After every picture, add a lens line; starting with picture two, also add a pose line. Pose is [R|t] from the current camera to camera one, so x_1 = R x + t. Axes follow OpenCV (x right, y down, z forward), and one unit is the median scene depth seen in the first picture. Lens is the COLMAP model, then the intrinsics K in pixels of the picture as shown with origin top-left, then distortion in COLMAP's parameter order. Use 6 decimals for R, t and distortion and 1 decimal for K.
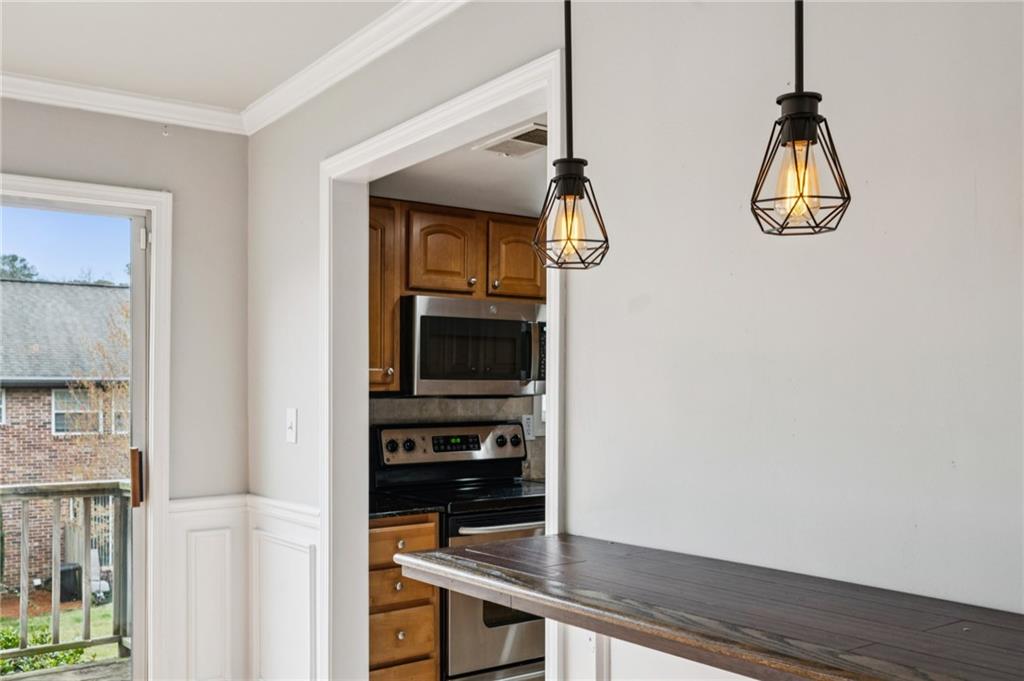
lens RADIAL K [[961.8, 0, 539.3], [0, 961.8, 390.8], [0, 0, 1]] dist [0.004576, 0.000000]
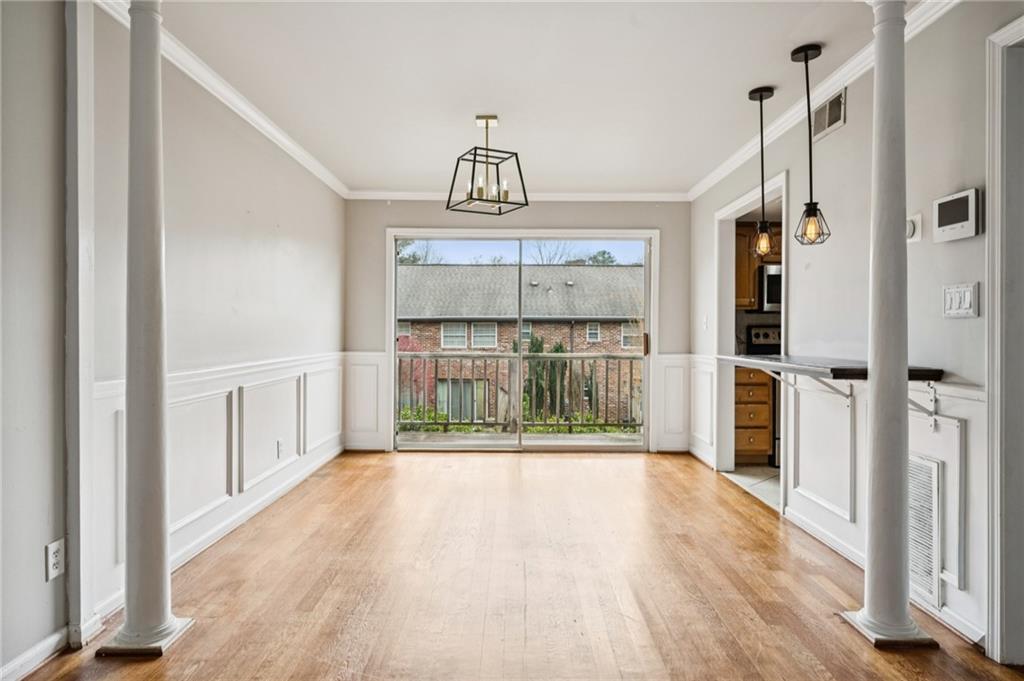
lens RADIAL K [[608.0, 0, 512.5], [0, 608.0, 332.8], [0, 0, 1]] dist [-0.057942, -0.001835]
pose [[0.796817, 0.009884, -0.604140, 0.220854], [-0.004399, 0.999935, 0.010557, 0.038620], [0.604205, -0.005754, 0.796808, -0.399539]]
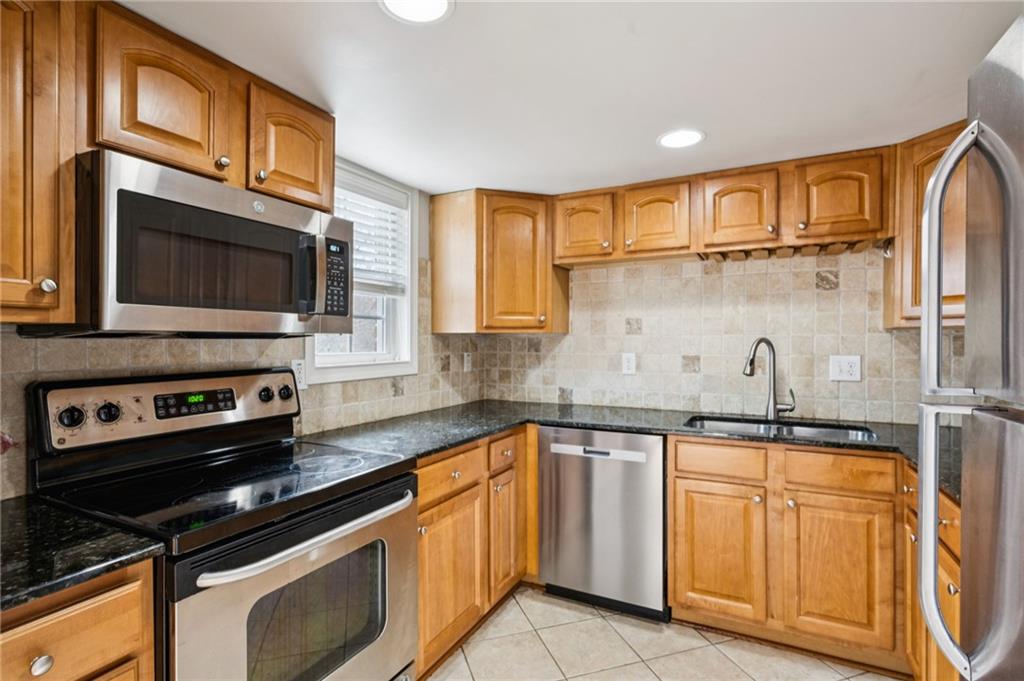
lens RADIAL K [[520.9, 0, 512.0], [0, 520.9, 342.2], [0, 0, 1]] dist [0.000991, 0.001244]
pose [[0.905073, -0.001740, 0.425253, -0.040930], [0.000394, 0.999995, 0.003254, 0.009570], [-0.425257, -0.002778, 0.905069, 0.571504]]
